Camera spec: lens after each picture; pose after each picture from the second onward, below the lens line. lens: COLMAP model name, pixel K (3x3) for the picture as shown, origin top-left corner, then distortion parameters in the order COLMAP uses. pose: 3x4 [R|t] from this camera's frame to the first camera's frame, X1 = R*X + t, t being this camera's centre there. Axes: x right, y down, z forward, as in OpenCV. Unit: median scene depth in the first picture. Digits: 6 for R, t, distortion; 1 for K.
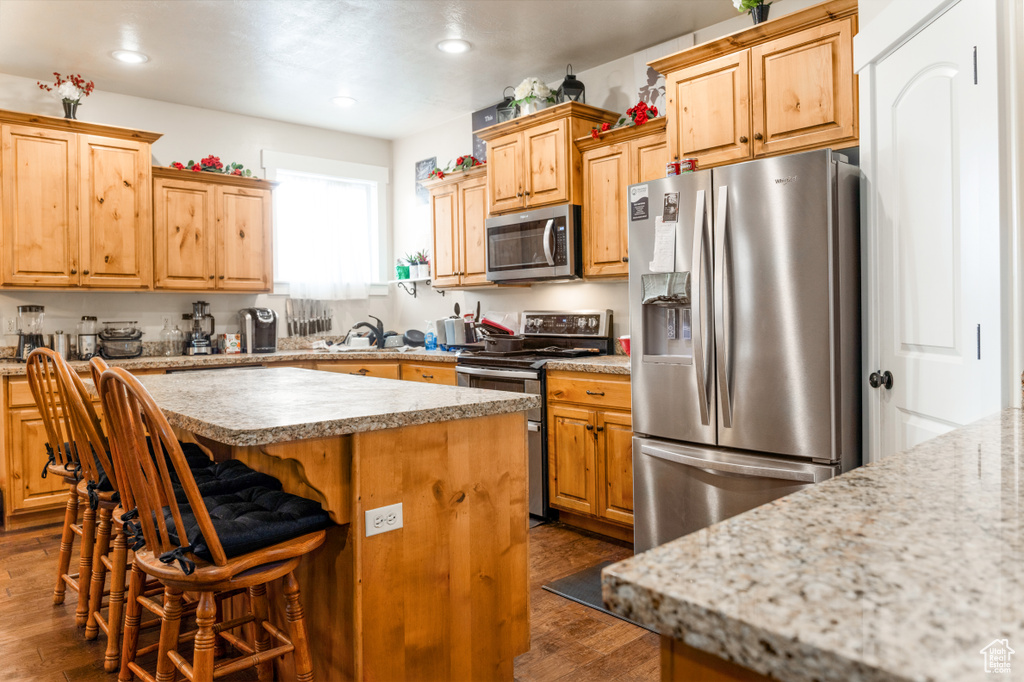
lens RADIAL K [[696.6, 0, 508.5], [0, 696.6, 322.5], [0, 0, 1]] dist [-0.007035, -0.002018]
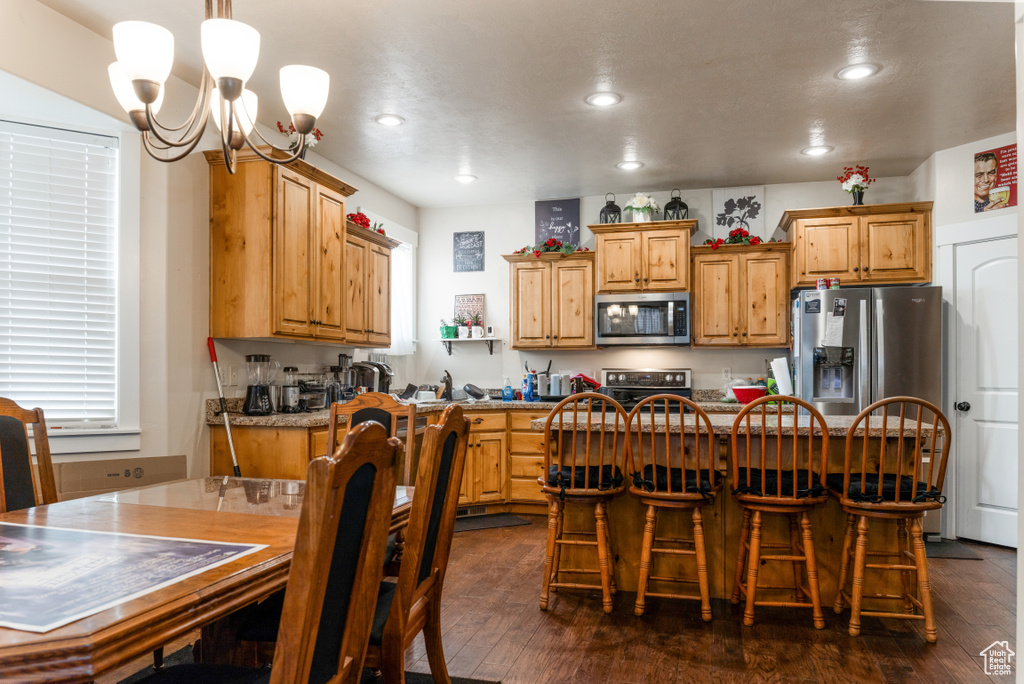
lens RADIAL K [[718.4, 0, 509.9], [0, 718.4, 375.0], [0, 0, 1]] dist [-0.004707, -0.008332]
pose [[0.840009, 0.010523, 0.542470, -0.925954], [-0.004314, 0.999910, -0.012717, 0.013505], [-0.542555, 0.008342, 0.839979, -0.004546]]
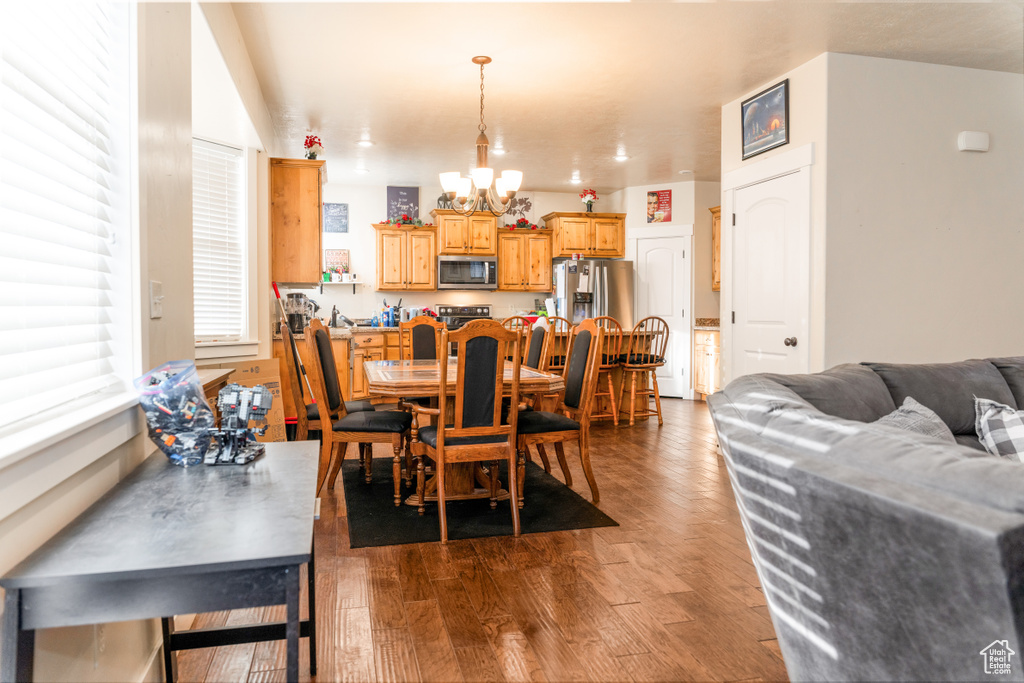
lens RADIAL K [[696.6, 0, 513.2], [0, 696.6, 338.1], [0, 0, 1]] dist [-0.007035, -0.002018]
pose [[0.453272, -0.022594, 0.891086, -1.754445], [0.004912, 0.999727, 0.022850, 0.035989], [-0.891359, -0.005981, 0.453259, -0.047101]]
